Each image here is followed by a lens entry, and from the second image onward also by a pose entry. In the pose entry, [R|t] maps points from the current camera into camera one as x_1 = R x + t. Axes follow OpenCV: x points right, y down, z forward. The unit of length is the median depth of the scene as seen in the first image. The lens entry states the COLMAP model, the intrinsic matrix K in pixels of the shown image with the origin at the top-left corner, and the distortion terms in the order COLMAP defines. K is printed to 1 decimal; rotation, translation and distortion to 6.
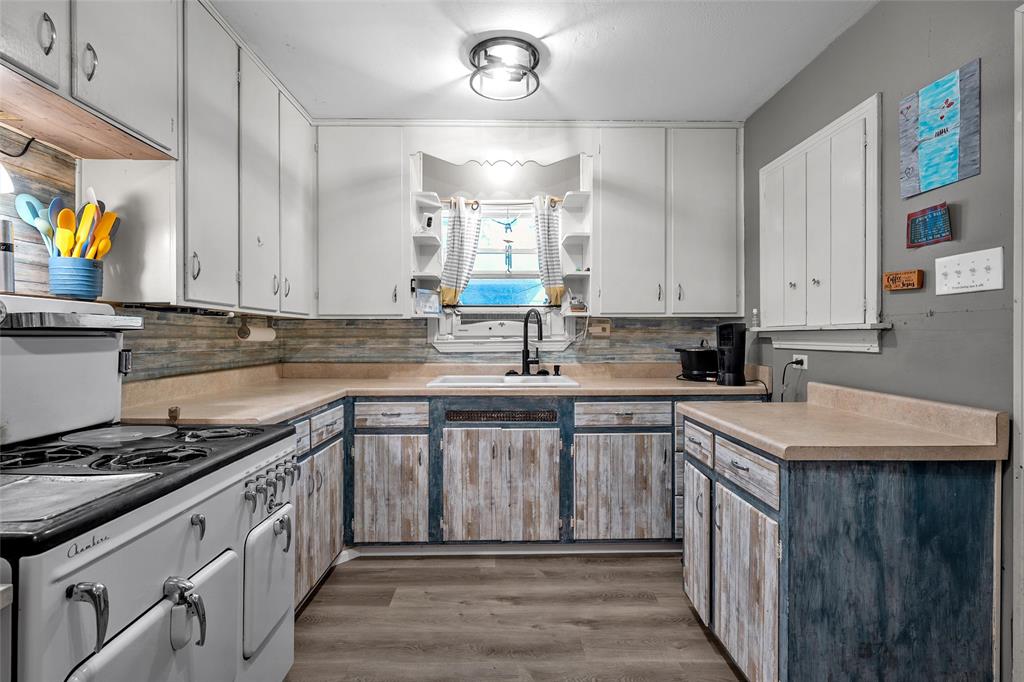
lens RADIAL K [[444.3, 0, 512.0], [0, 444.3, 341.0], [0, 0, 1]] dist [-0.000001, 0.000146]
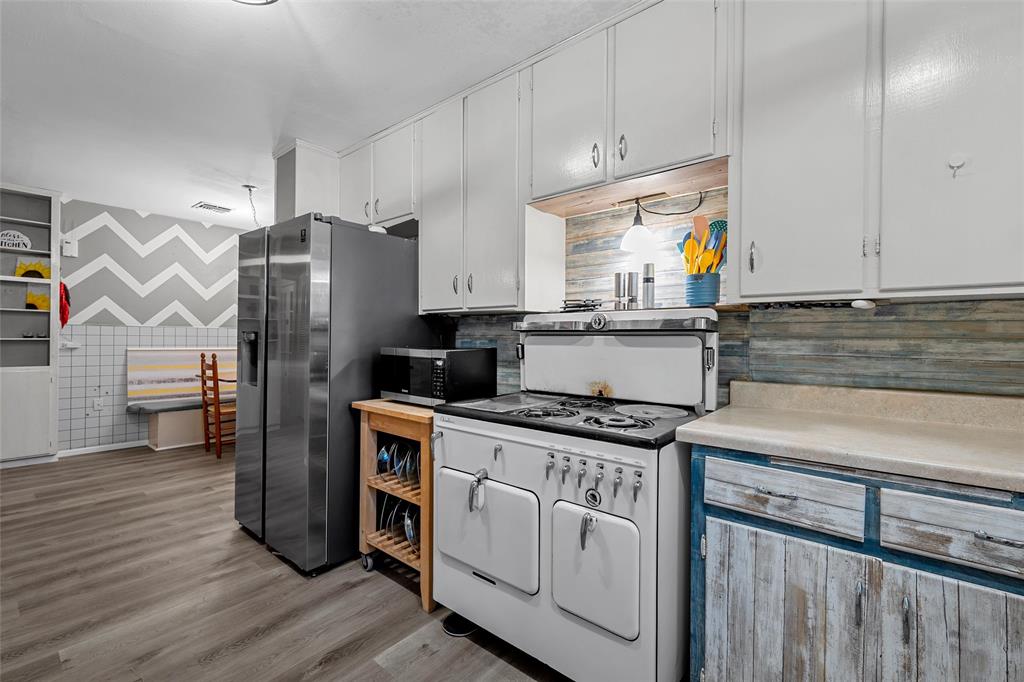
lens RADIAL K [[444.3, 0, 512.0], [0, 444.3, 341.0], [0, 0, 1]] dist [-0.000001, 0.000146]
pose [[-0.642205, 0.005447, -0.766514, 0.251476], [-0.012789, 0.999759, 0.017819, -0.008286], [0.766426, 0.021247, -0.641981, 1.029513]]
